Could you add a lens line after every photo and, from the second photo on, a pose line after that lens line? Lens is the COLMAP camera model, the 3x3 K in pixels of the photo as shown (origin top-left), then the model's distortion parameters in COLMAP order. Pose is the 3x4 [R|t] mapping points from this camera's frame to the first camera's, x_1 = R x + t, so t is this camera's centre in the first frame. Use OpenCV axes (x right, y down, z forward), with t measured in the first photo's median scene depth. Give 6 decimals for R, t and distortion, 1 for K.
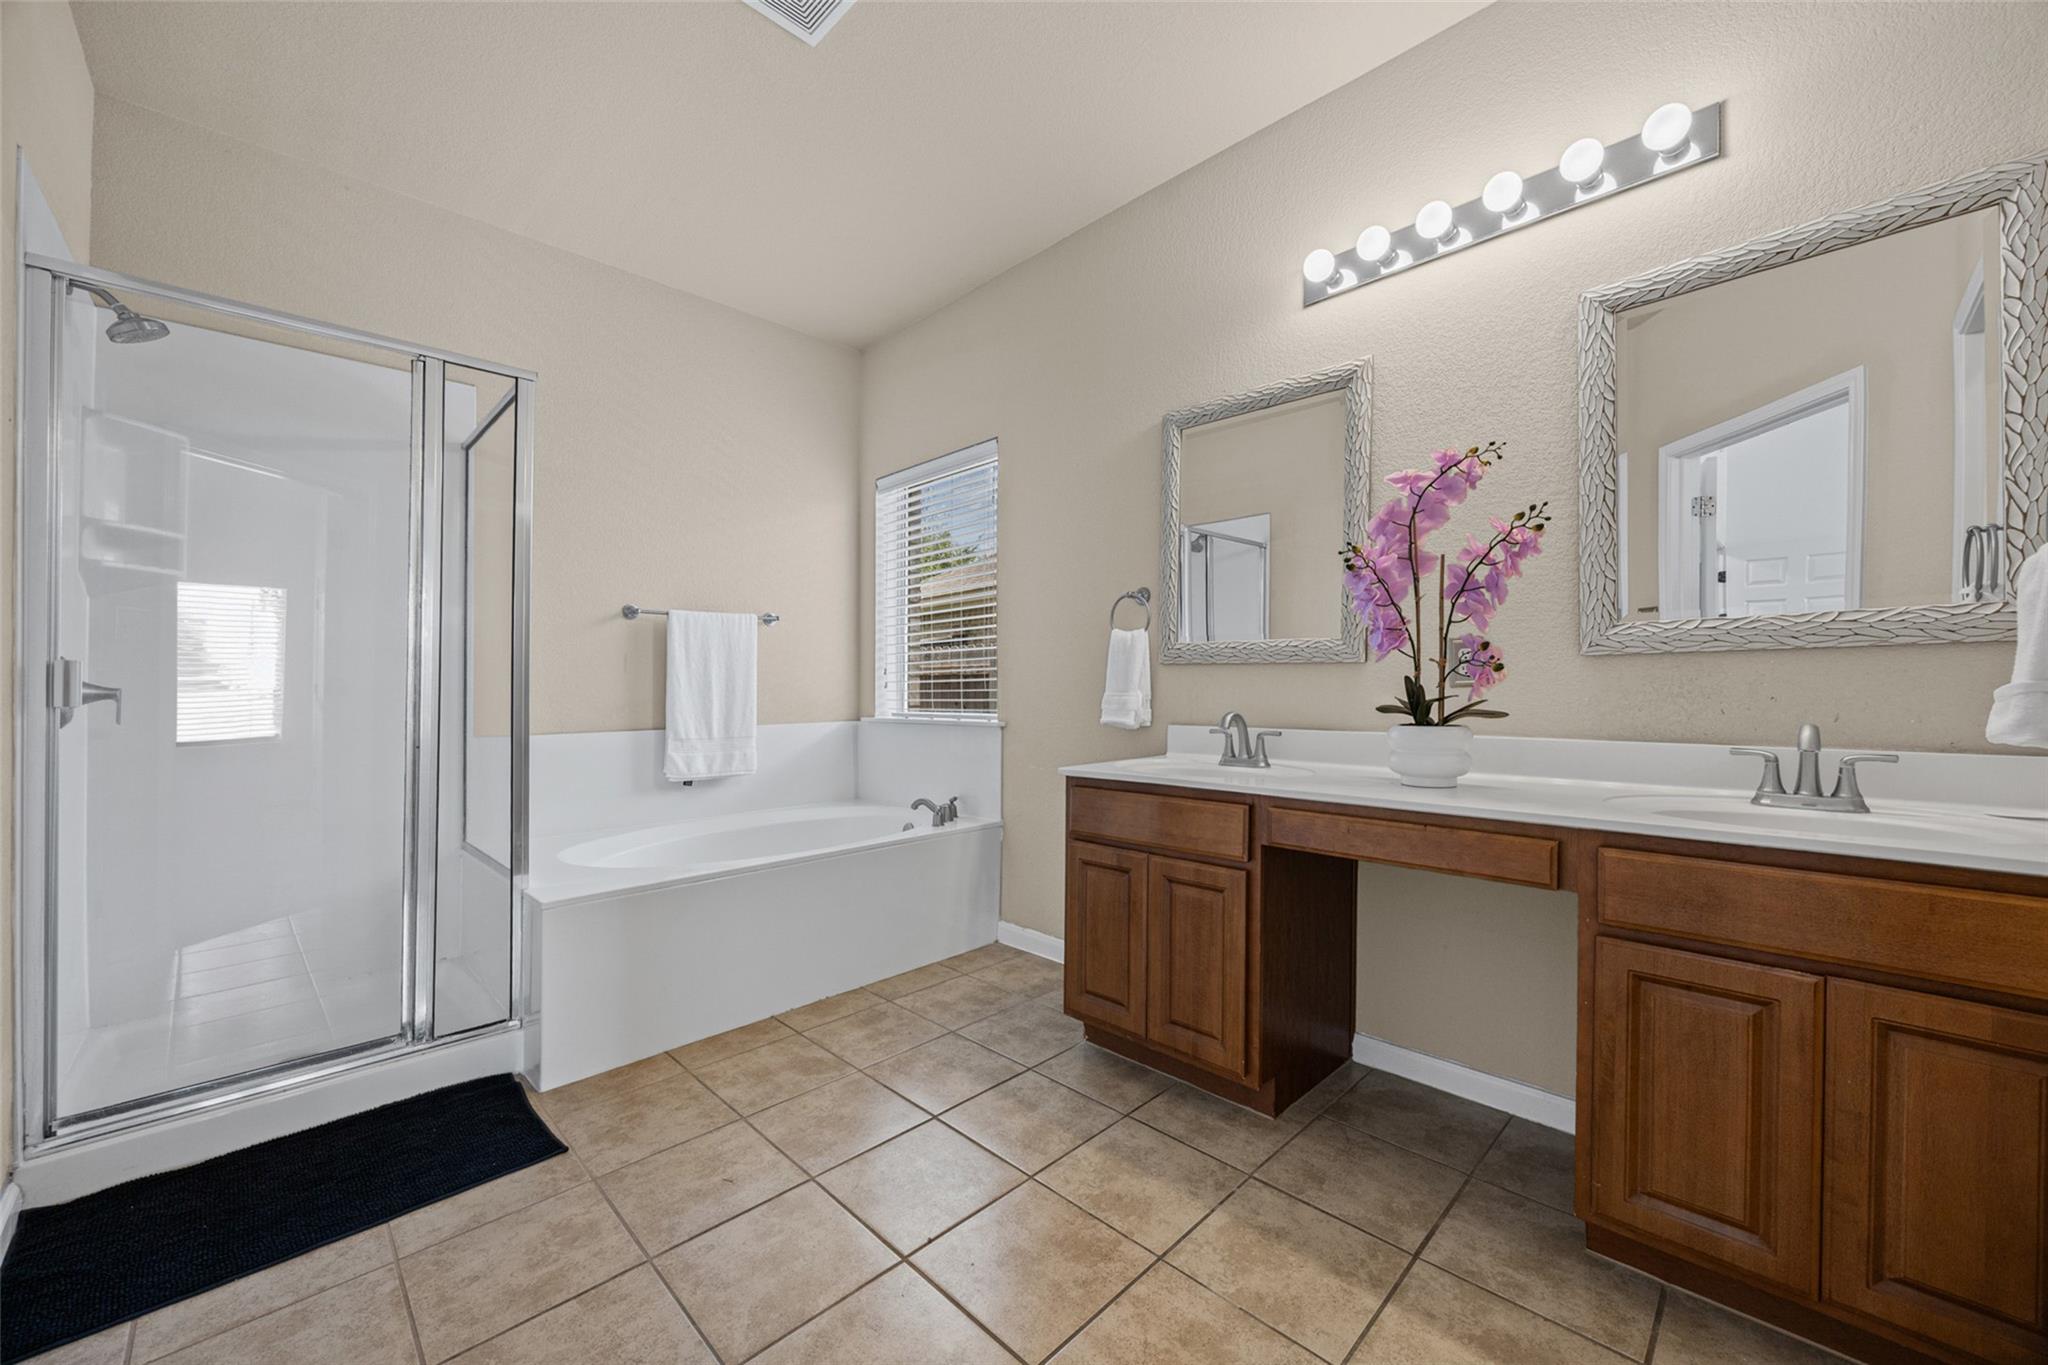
lens RADIAL K [[787.1, 0, 1022.8], [0, 787.1, 688.3], [0, 0, 1]] dist [-0.007652, -0.000112]
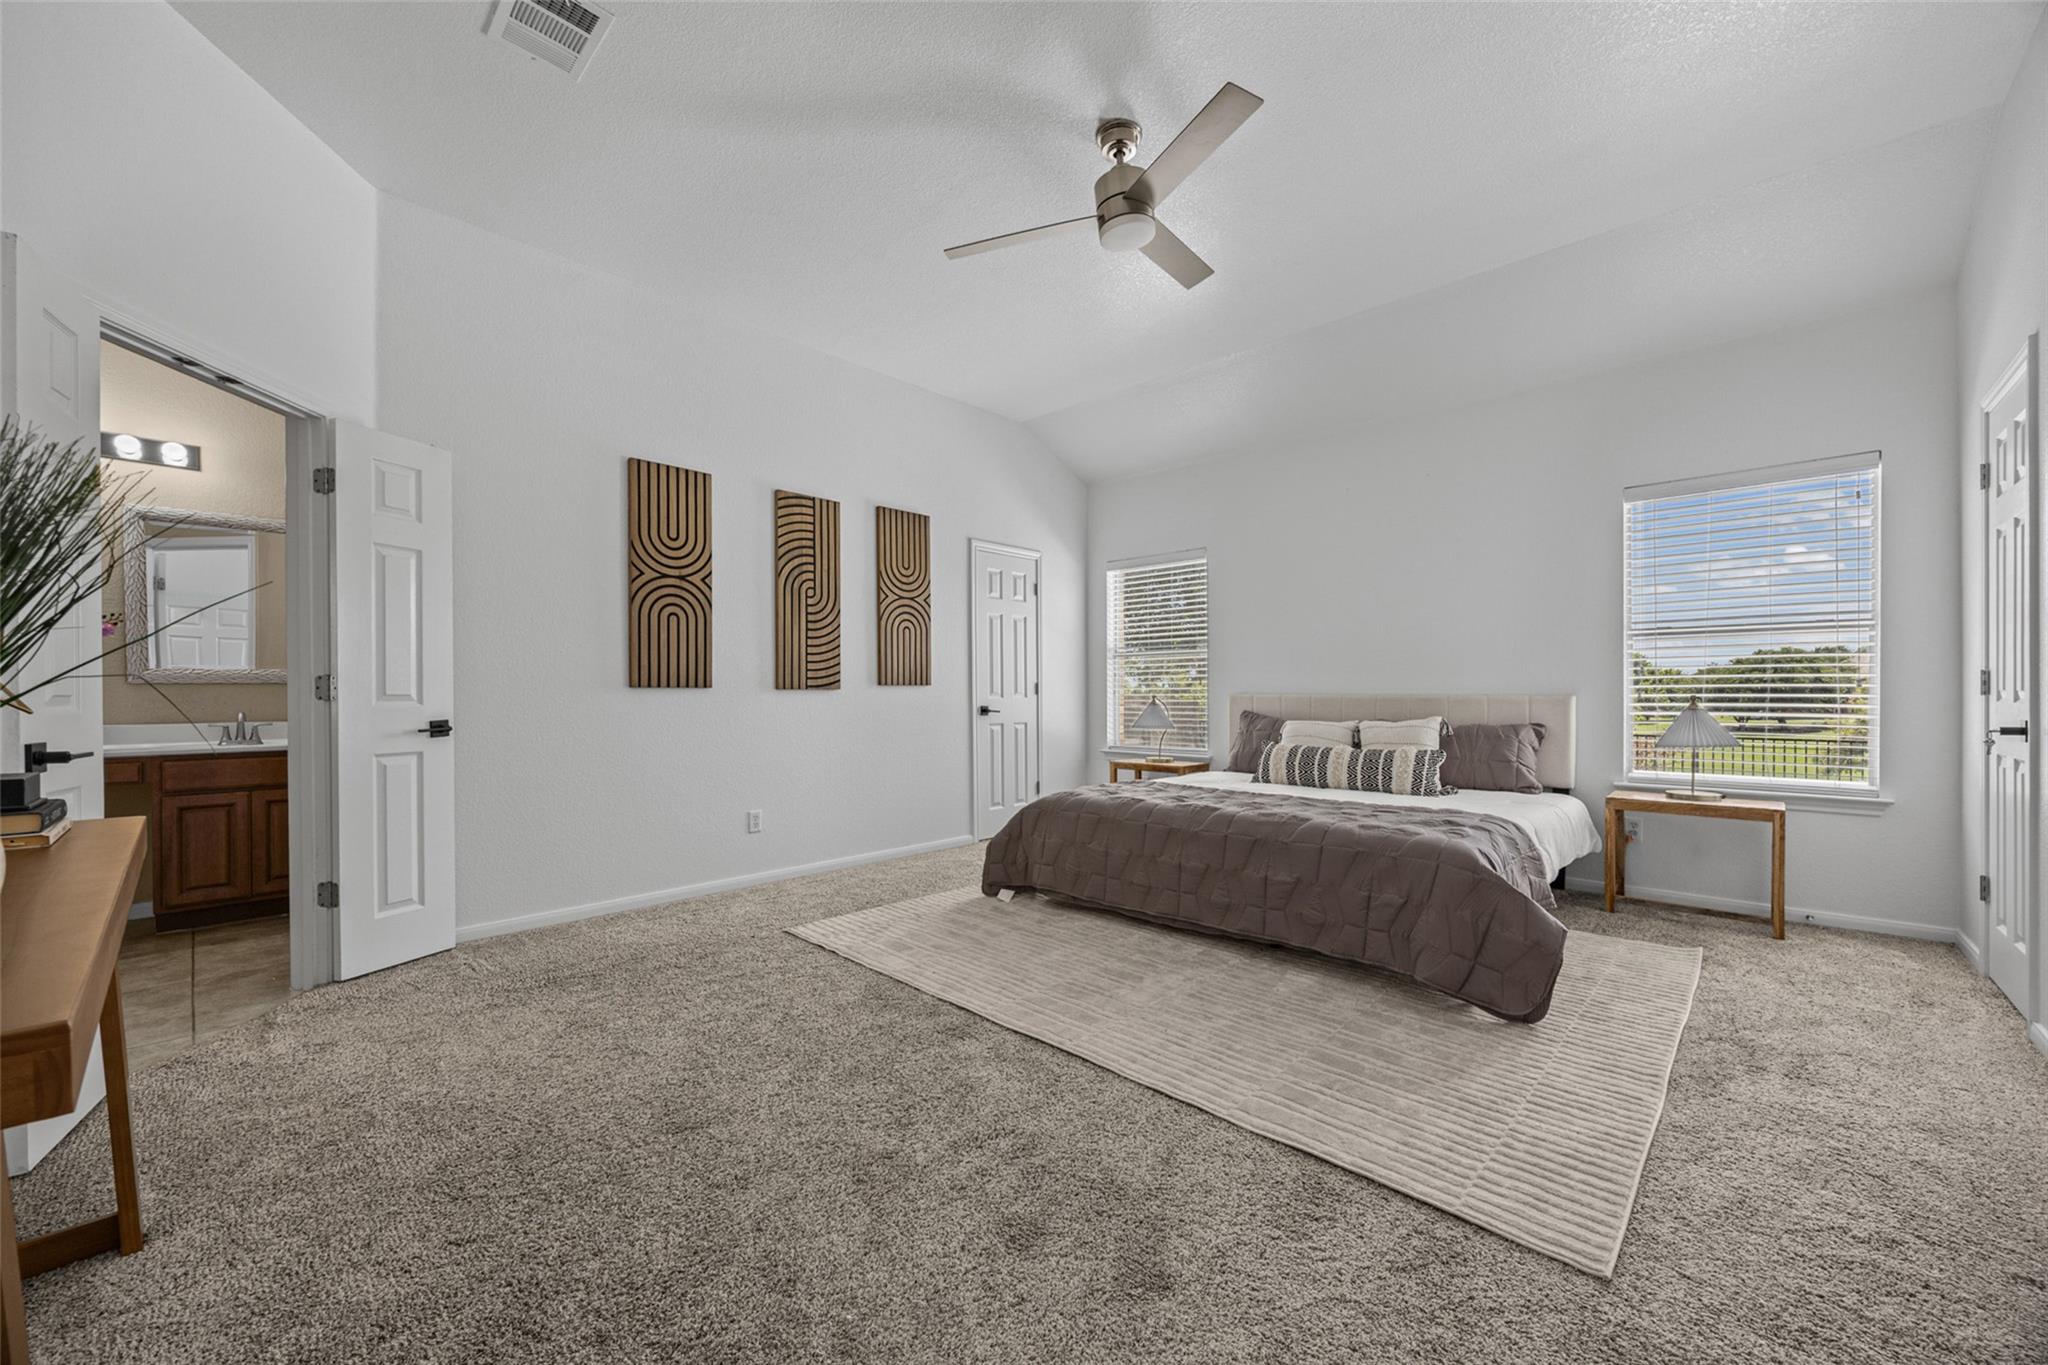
lens RADIAL K [[787.1, 0, 1023.7], [0, 787.1, 698.5], [0, 0, 1]] dist [-0.007652, -0.000112]
pose [[-0.029946, -0.006131, 0.999533, -1.917572], [0.011272, 0.999916, 0.006471, 0.009658], [-0.999488, 0.011461, -0.029874, -1.758264]]
